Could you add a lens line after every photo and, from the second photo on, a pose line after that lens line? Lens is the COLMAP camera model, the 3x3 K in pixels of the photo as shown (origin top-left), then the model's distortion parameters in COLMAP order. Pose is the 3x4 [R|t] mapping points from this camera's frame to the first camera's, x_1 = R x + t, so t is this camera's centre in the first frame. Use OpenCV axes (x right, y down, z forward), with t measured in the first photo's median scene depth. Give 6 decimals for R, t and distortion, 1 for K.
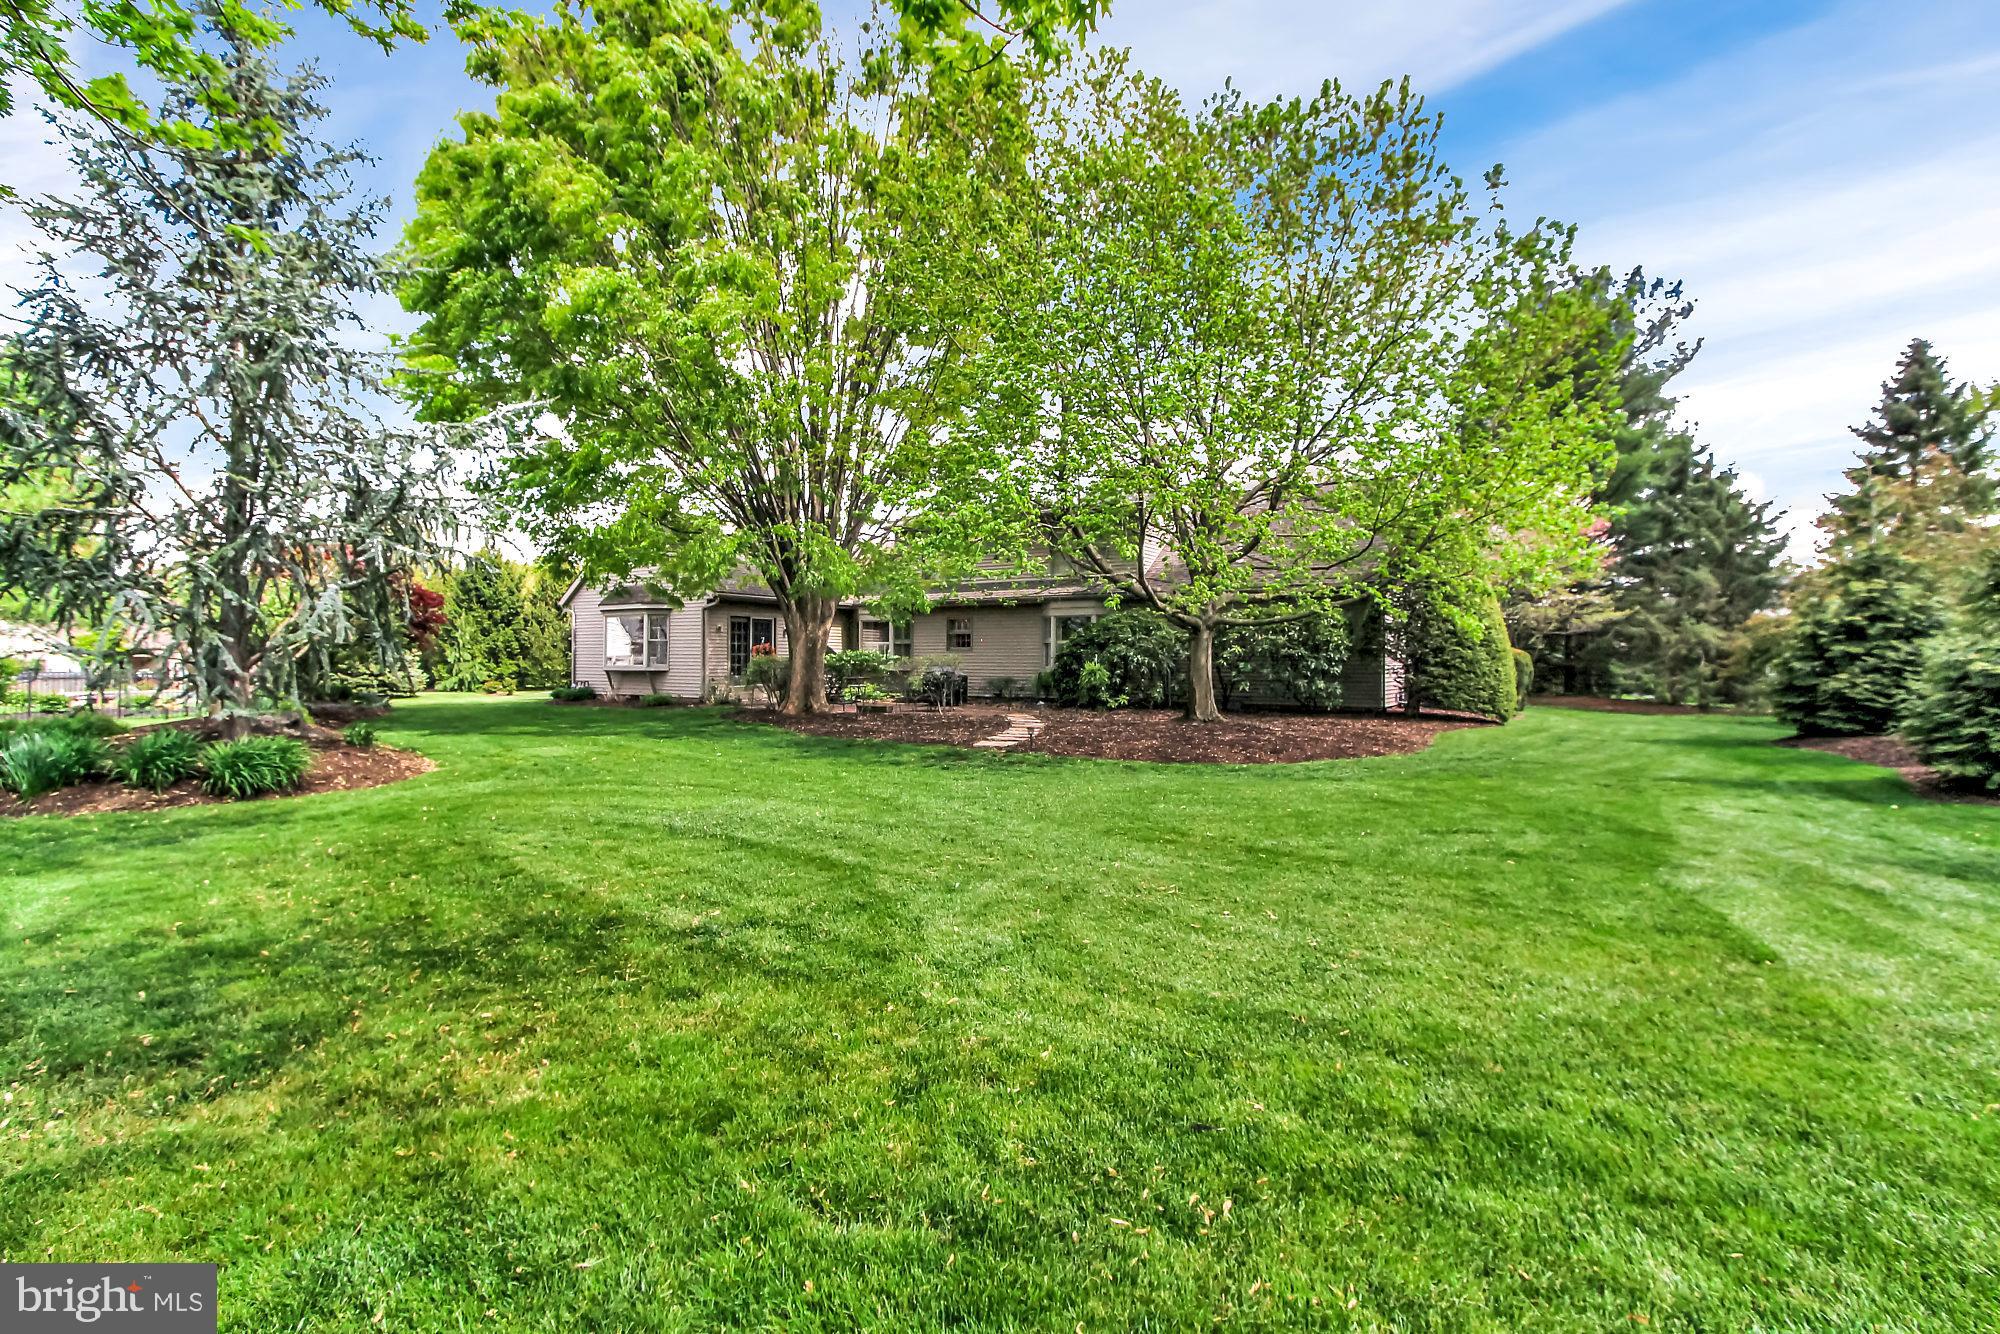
lens RADIAL K [[918.6, 0, 998.3], [0, 918.6, 659.7], [0, 0, 1]] dist [0.005489, 0.001358]
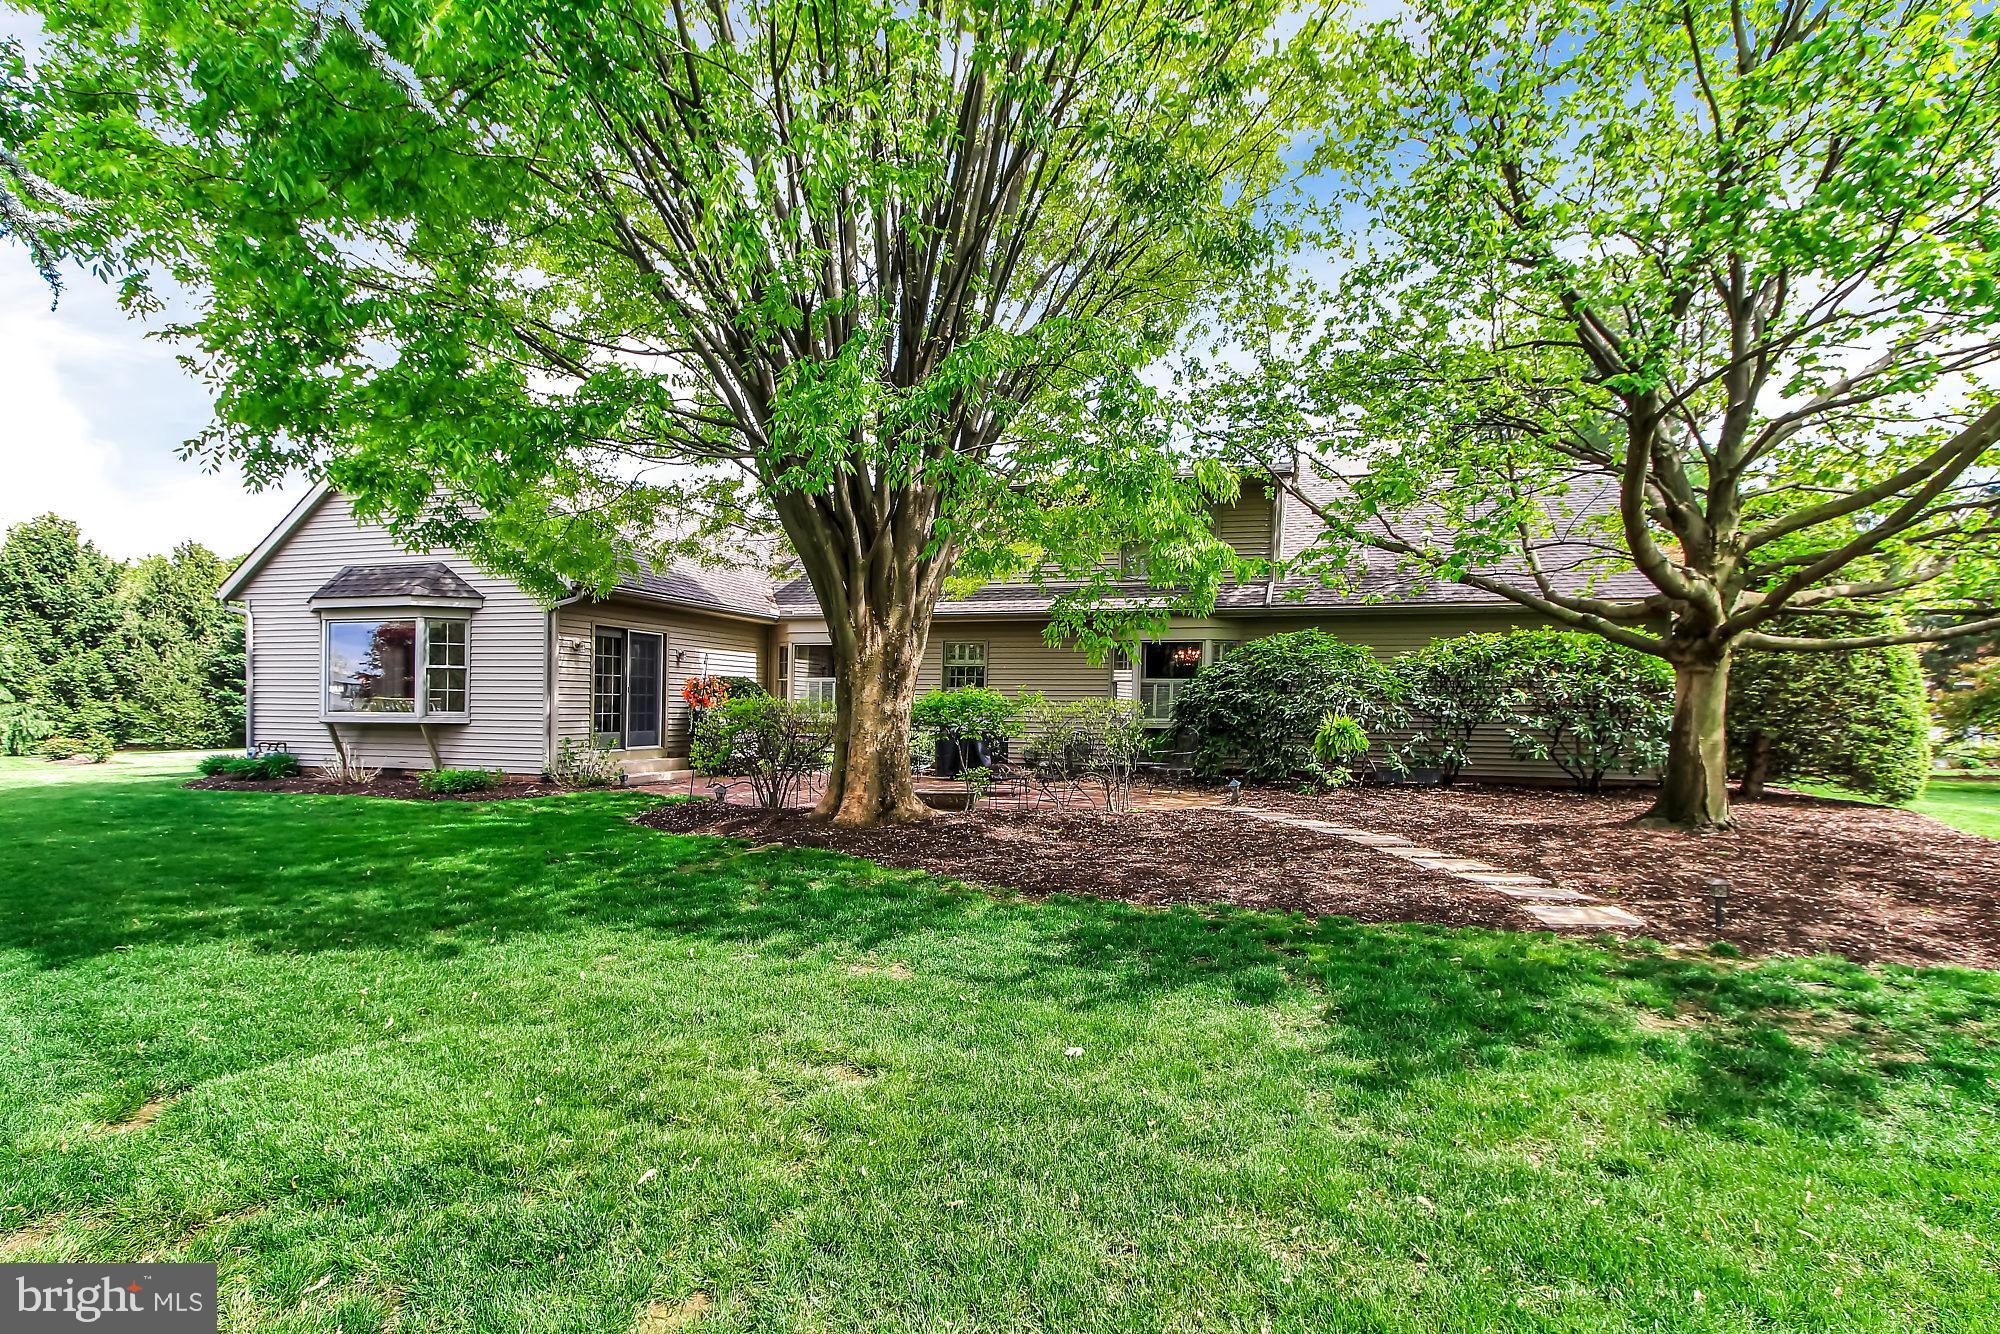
lens RADIAL K [[918.6, 0, 997.0], [0, 918.6, 738.1], [0, 0, 1]] dist [0.005489, 0.001358]
pose [[0.959657, -0.003150, 0.281157, -0.188988], [-0.006757, 0.999390, 0.034261, -0.000274], [-0.281093, -0.034779, 0.959050, 0.350689]]
